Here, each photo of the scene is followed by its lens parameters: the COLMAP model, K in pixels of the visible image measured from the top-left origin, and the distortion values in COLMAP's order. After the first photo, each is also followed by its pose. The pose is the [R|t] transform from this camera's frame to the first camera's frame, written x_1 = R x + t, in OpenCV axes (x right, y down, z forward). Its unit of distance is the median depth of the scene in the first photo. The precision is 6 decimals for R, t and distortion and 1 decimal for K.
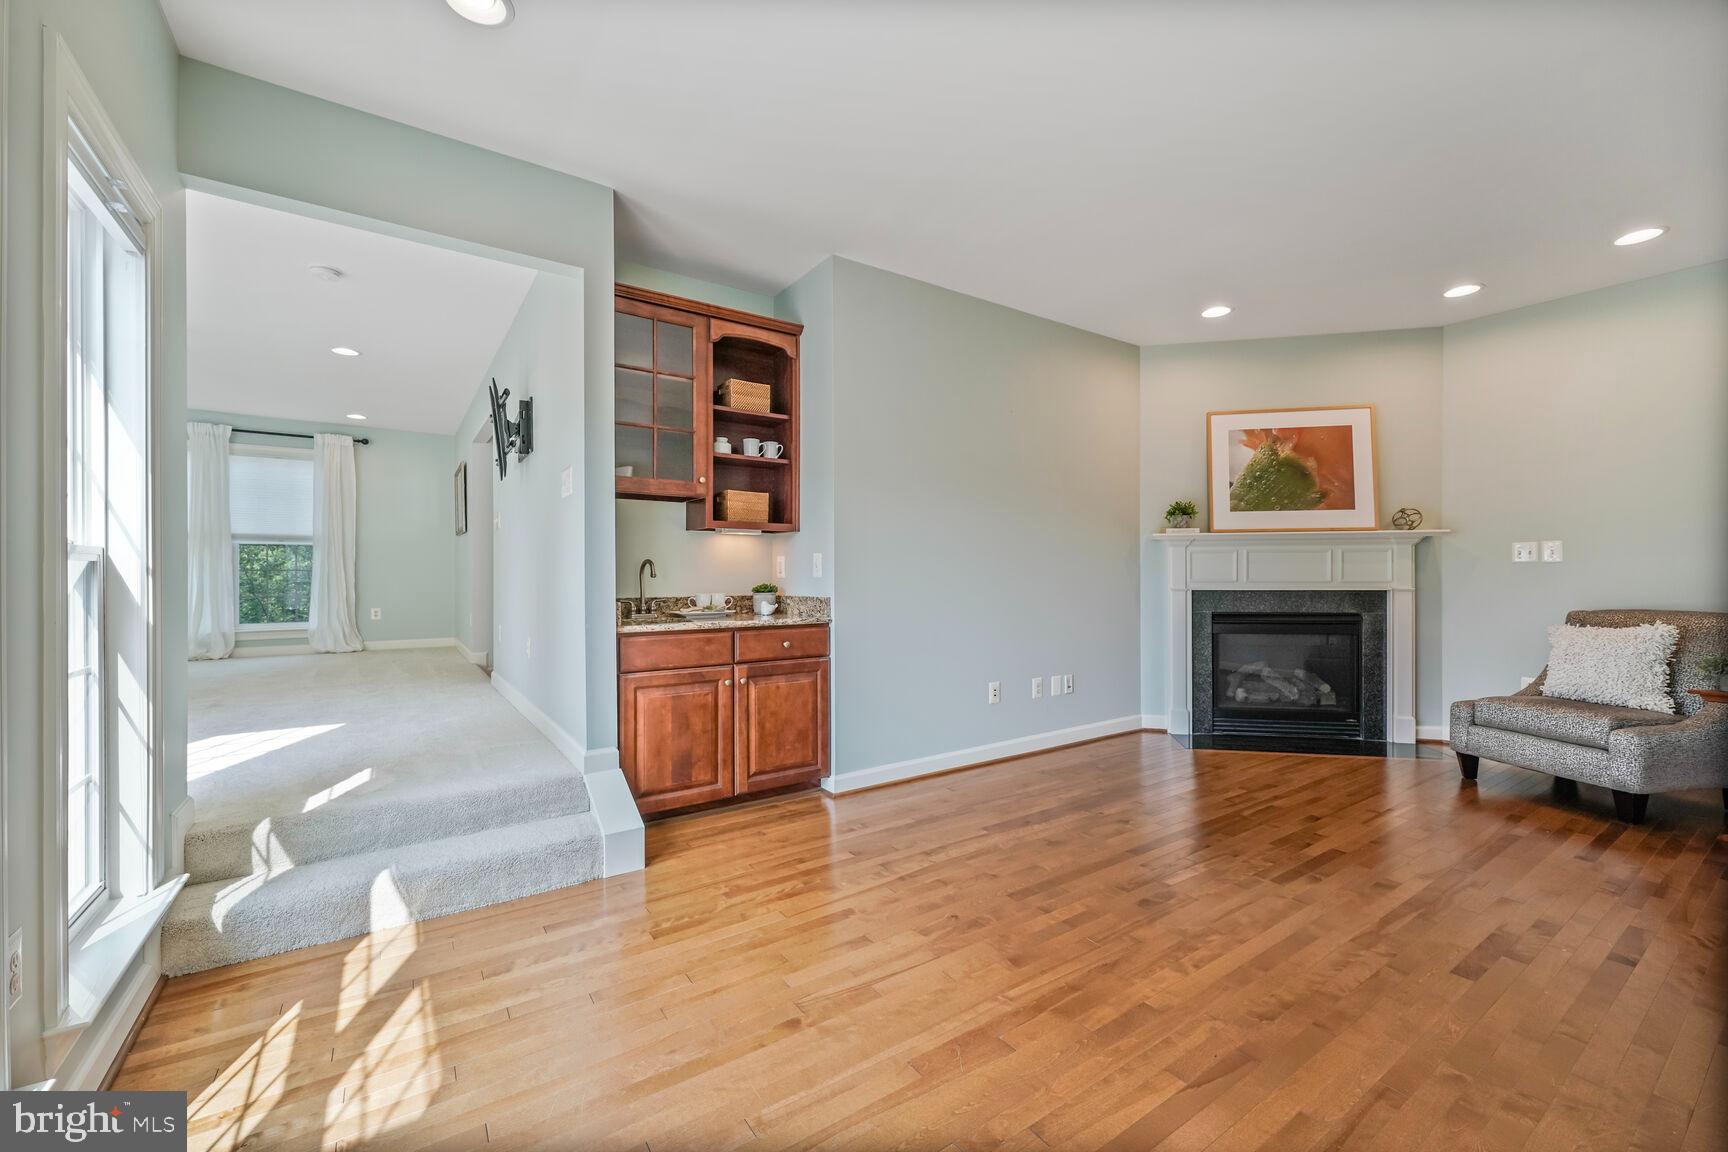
lens RADIAL K [[711.2, 0, 861.4], [0, 711.2, 571.9], [0, 0, 1]] dist [-0.001793, 0.000736]
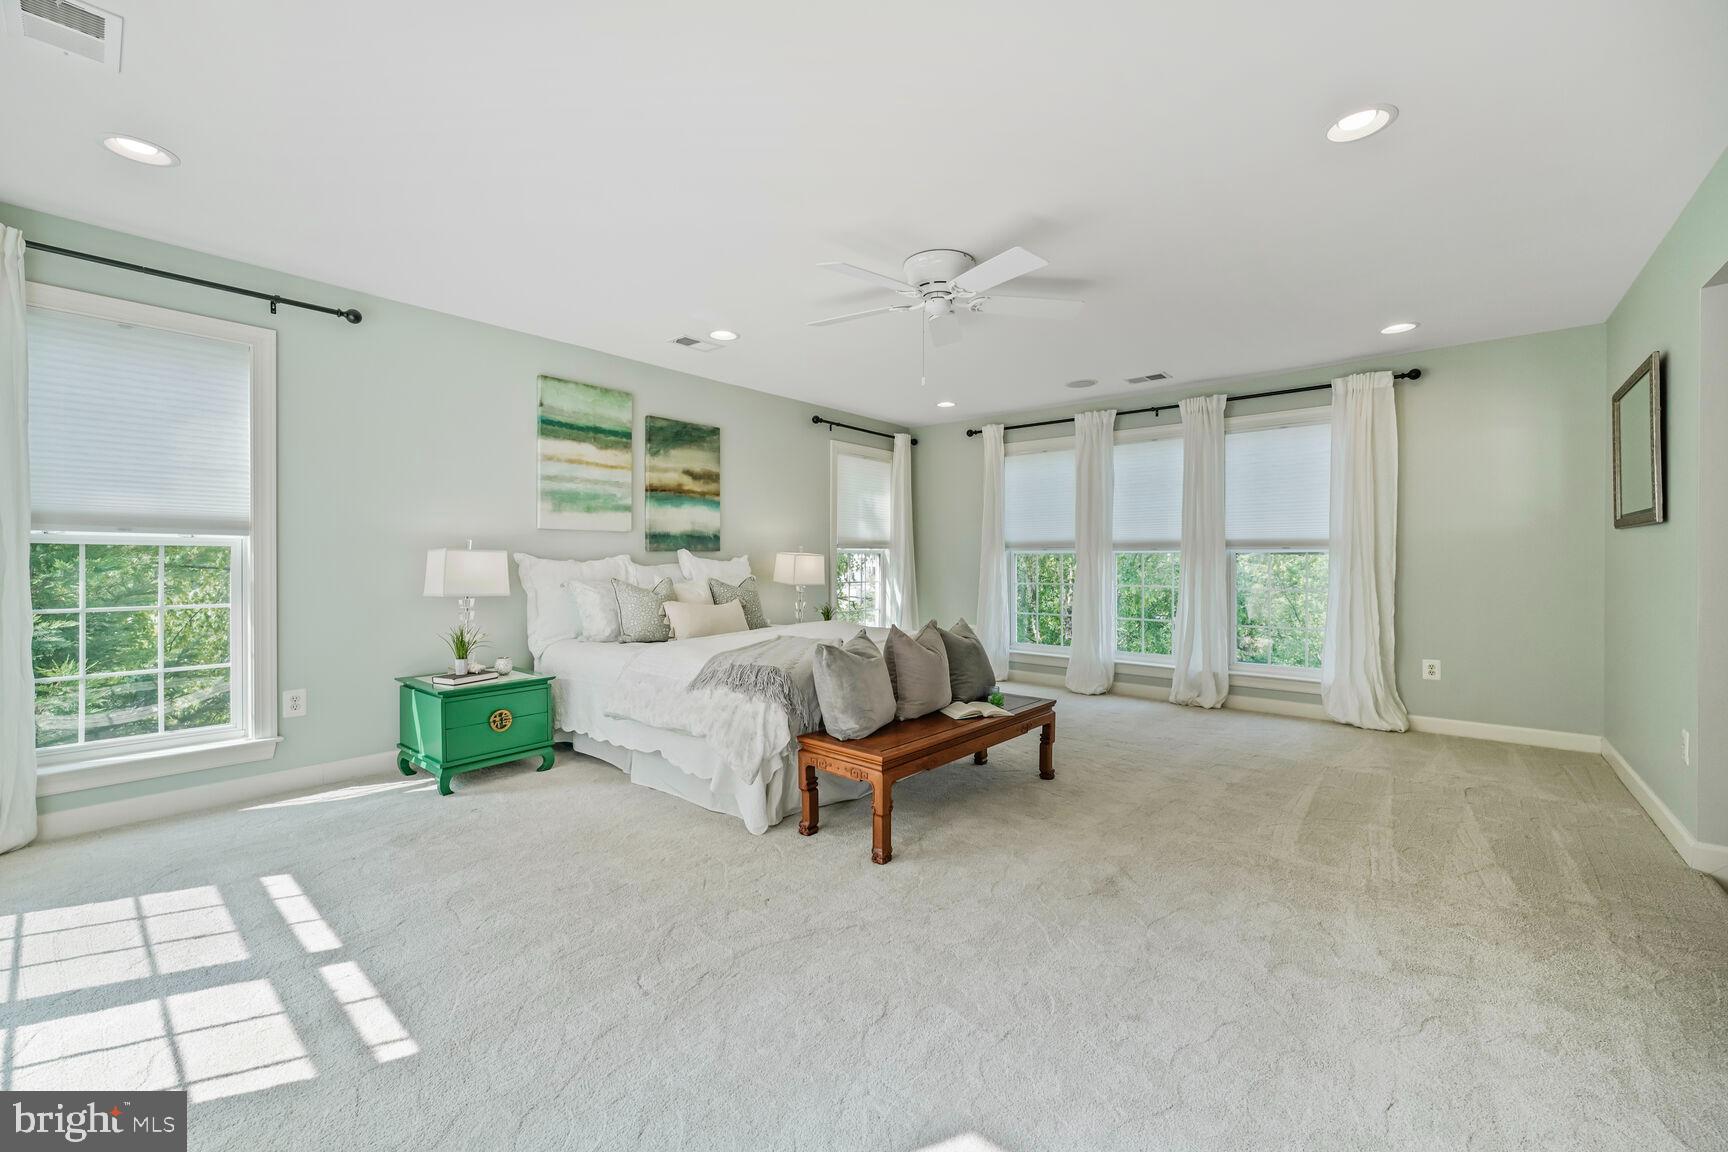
lens RADIAL K [[711.2, 0, 857.9], [0, 711.2, 571.0], [0, 0, 1]] dist [-0.001793, 0.000736]
pose [[0.282141, 0.006611, -0.959350, -0.274249], [-0.005394, 0.999971, 0.005305, -0.022847], [0.959358, 0.003678, 0.282168, 0.408939]]
